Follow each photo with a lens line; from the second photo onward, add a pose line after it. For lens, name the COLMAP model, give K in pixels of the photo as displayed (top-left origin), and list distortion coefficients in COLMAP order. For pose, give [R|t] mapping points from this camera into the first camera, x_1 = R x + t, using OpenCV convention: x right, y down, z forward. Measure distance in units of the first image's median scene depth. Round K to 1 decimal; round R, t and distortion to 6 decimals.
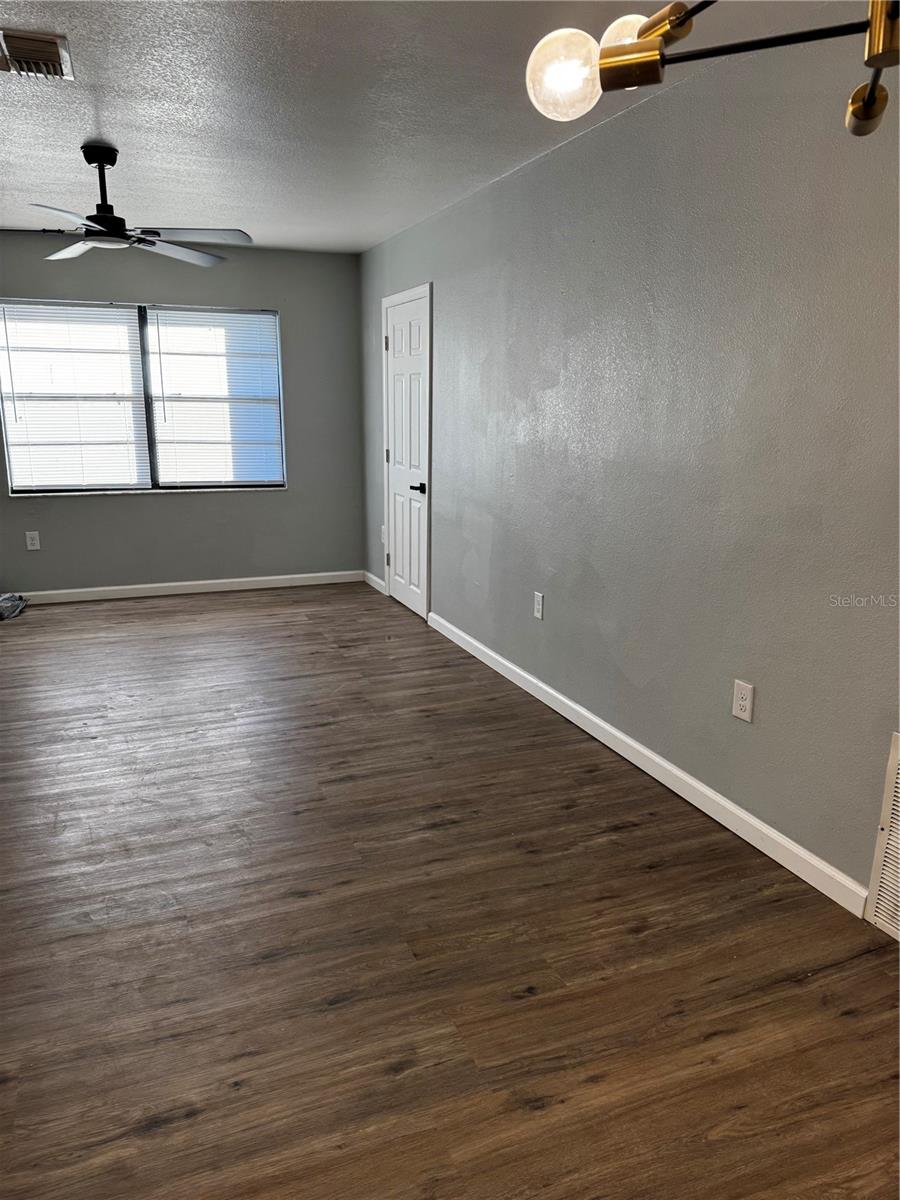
lens RADIAL K [[845.0, 0, 450.6], [0, 845.0, 616.2], [0, 0, 1]] dist [0.076650, -0.058038]
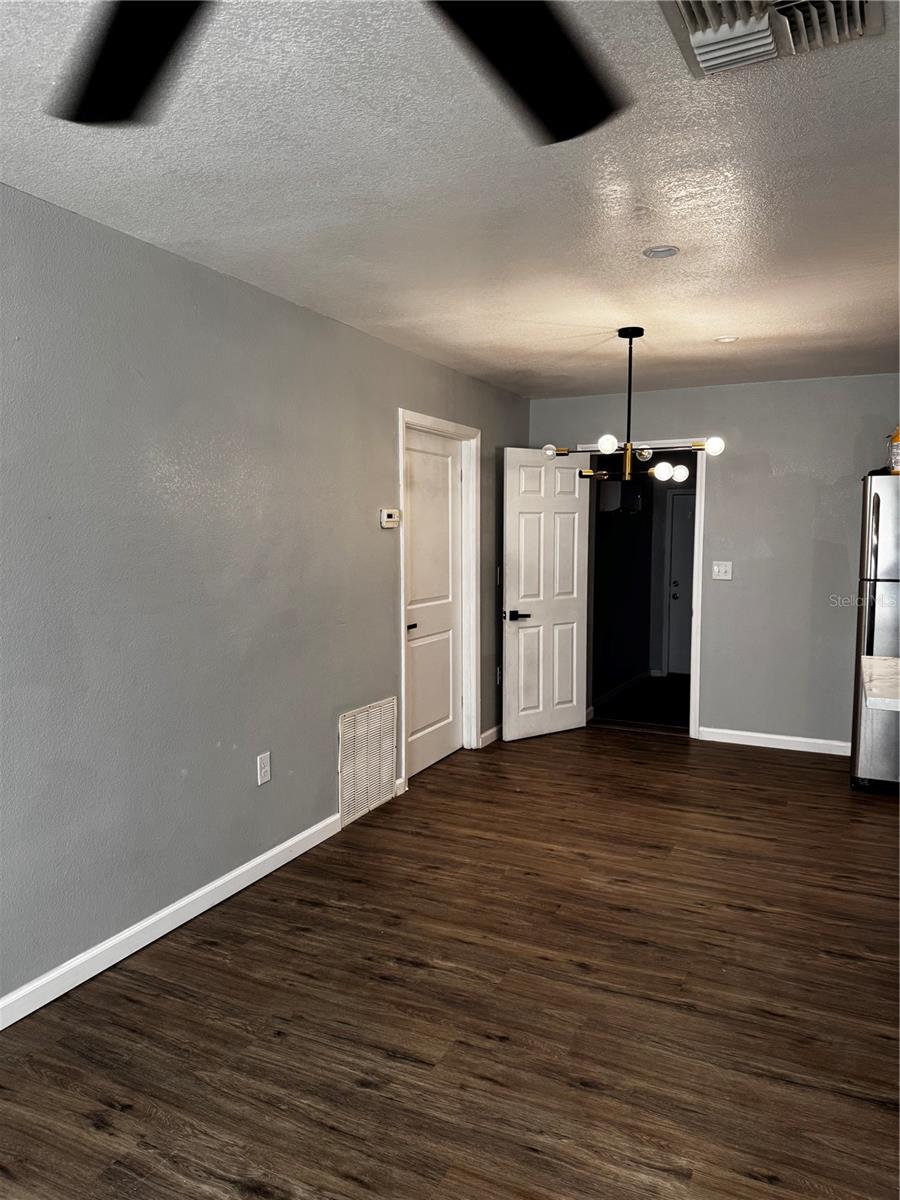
lens RADIAL K [[845.0, 0, 450.6], [0, 845.0, 616.2], [0, 0, 1]] dist [0.076650, -0.058038]
pose [[-0.674147, -0.086385, 0.733528, -0.778336], [0.175250, 0.946067, 0.272477, -0.423161], [-0.717505, 0.312240, -0.622650, 1.541642]]
